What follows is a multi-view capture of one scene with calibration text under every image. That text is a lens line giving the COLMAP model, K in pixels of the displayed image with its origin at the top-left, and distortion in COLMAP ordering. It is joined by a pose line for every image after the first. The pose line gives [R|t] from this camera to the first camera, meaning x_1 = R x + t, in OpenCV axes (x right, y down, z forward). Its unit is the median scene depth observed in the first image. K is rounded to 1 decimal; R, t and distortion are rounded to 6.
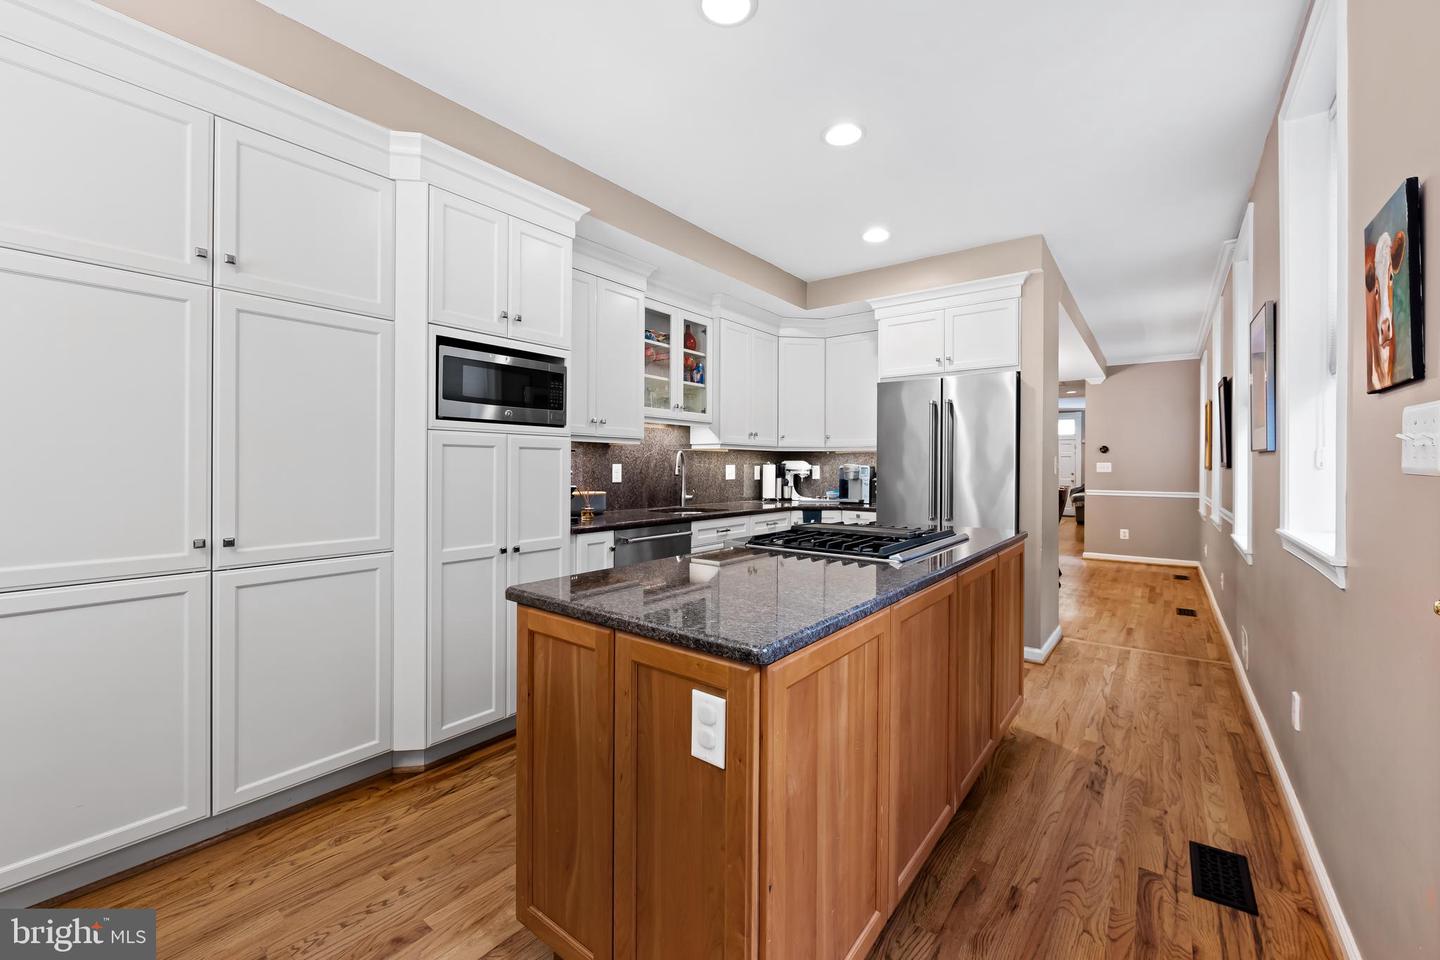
lens RADIAL K [[580.4, 0, 700.1], [0, 580.4, 453.0], [0, 0, 1]] dist [-0.010130, 0.000328]
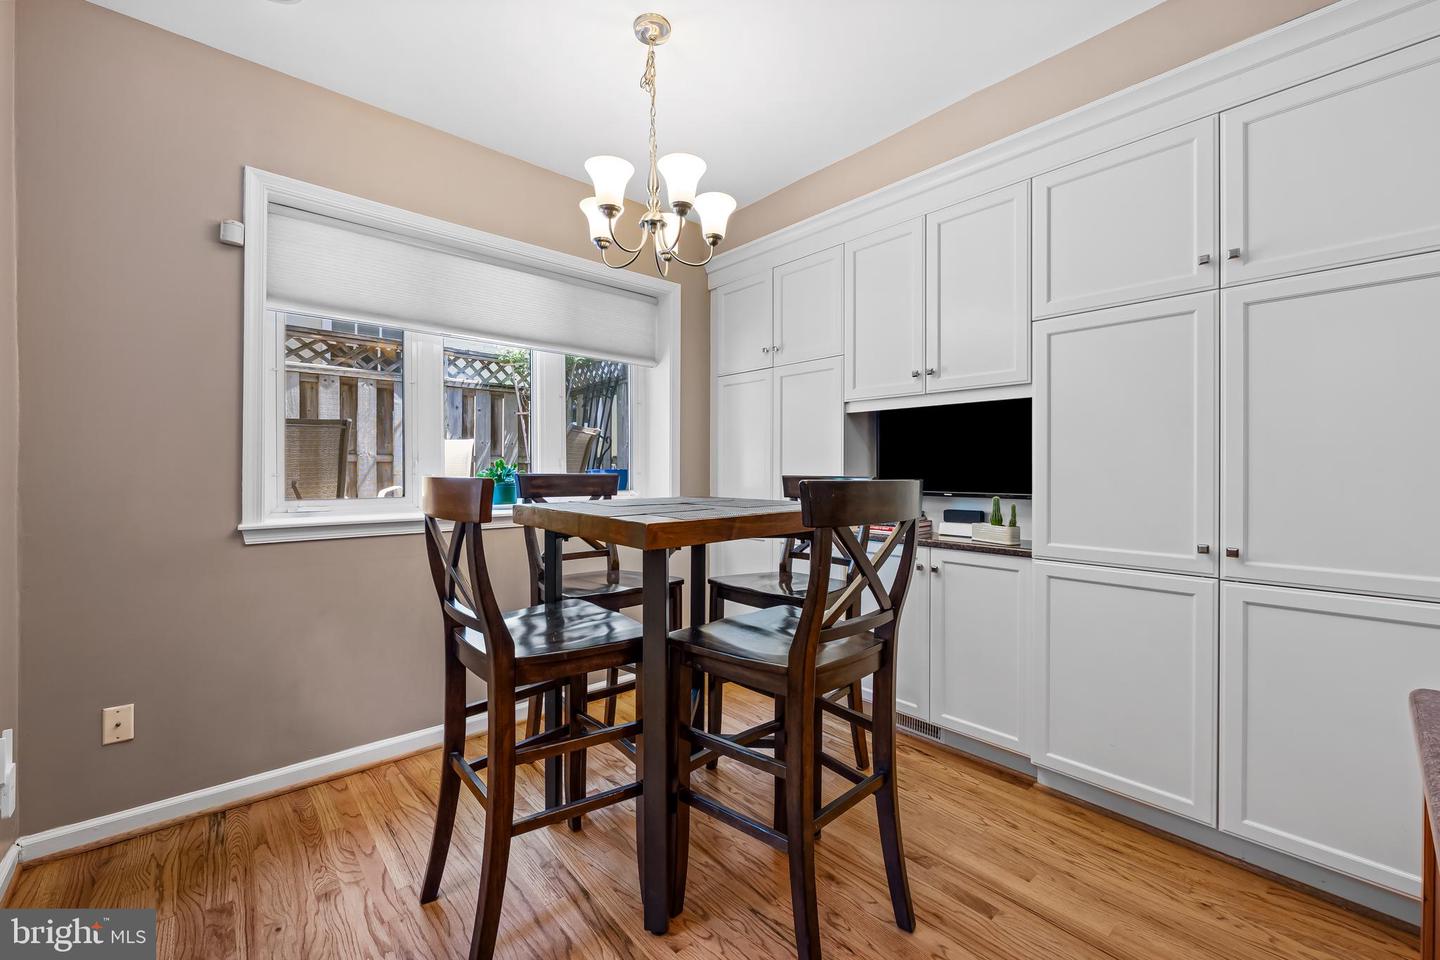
lens RADIAL K [[578.7, 0, 722.9], [0, 578.7, 461.2], [0, 0, 1]] dist [-0.001030, -0.000056]
pose [[-0.159099, -0.017581, -0.987106, 0.275083], [0.015178, 0.999680, -0.020251, 0.012166], [0.987146, -0.018205, -0.158782, 0.345848]]
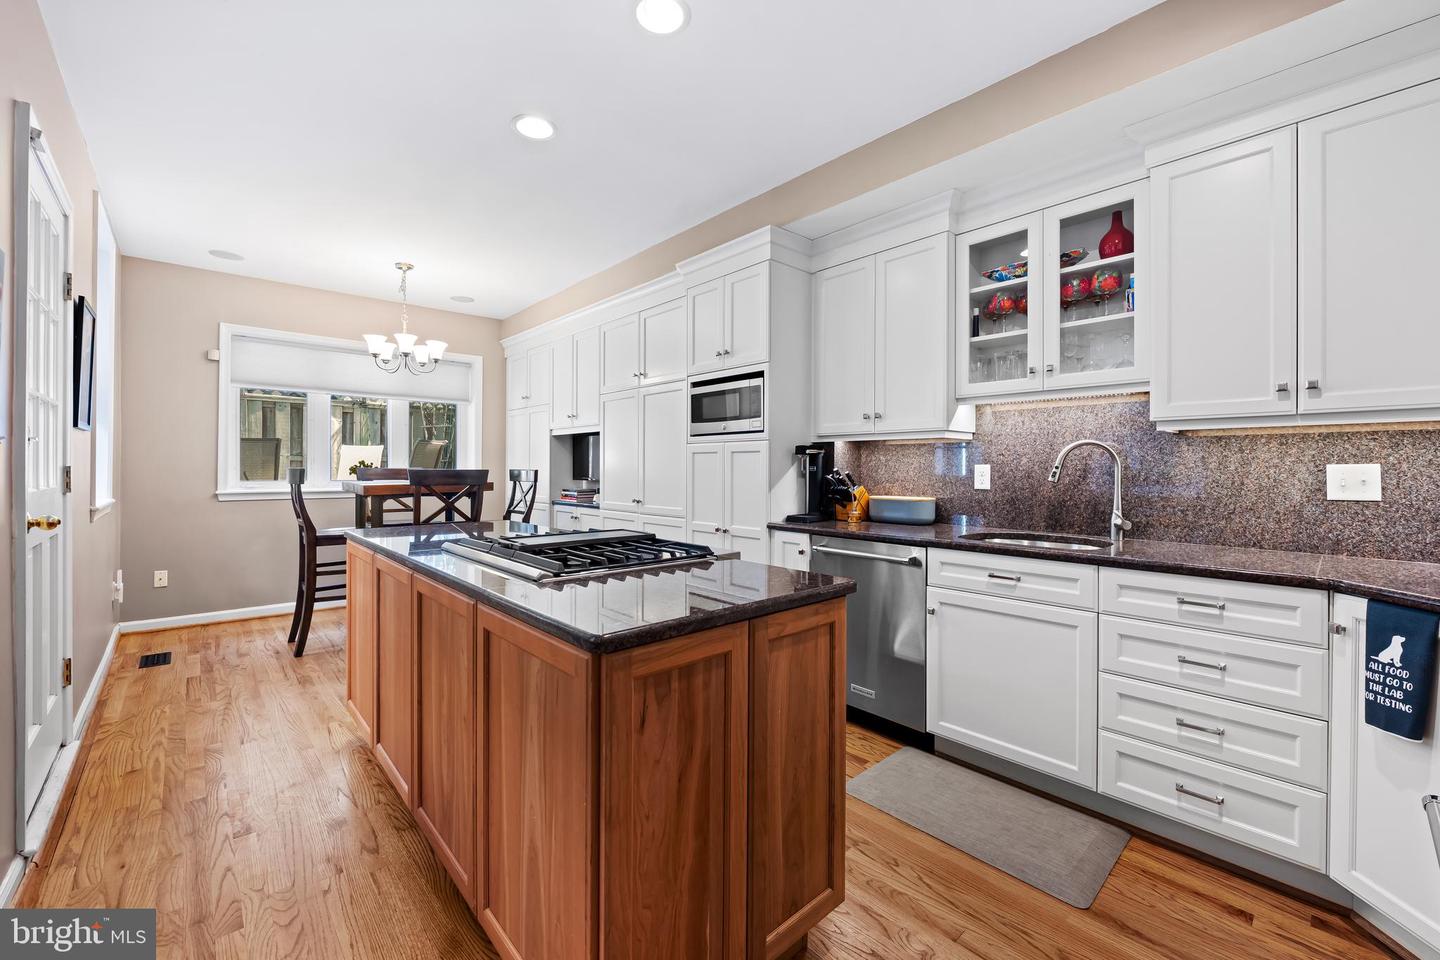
lens RADIAL K [[581.0, 0, 716.1], [0, 581.0, 458.0], [0, 0, 1]] dist [-0.001724, -0.000550]
pose [[-0.157013, -0.025311, -0.987272, 0.385736], [0.012616, 0.999539, -0.027632, 0.016477], [0.987516, -0.016794, -0.156622, 0.479623]]
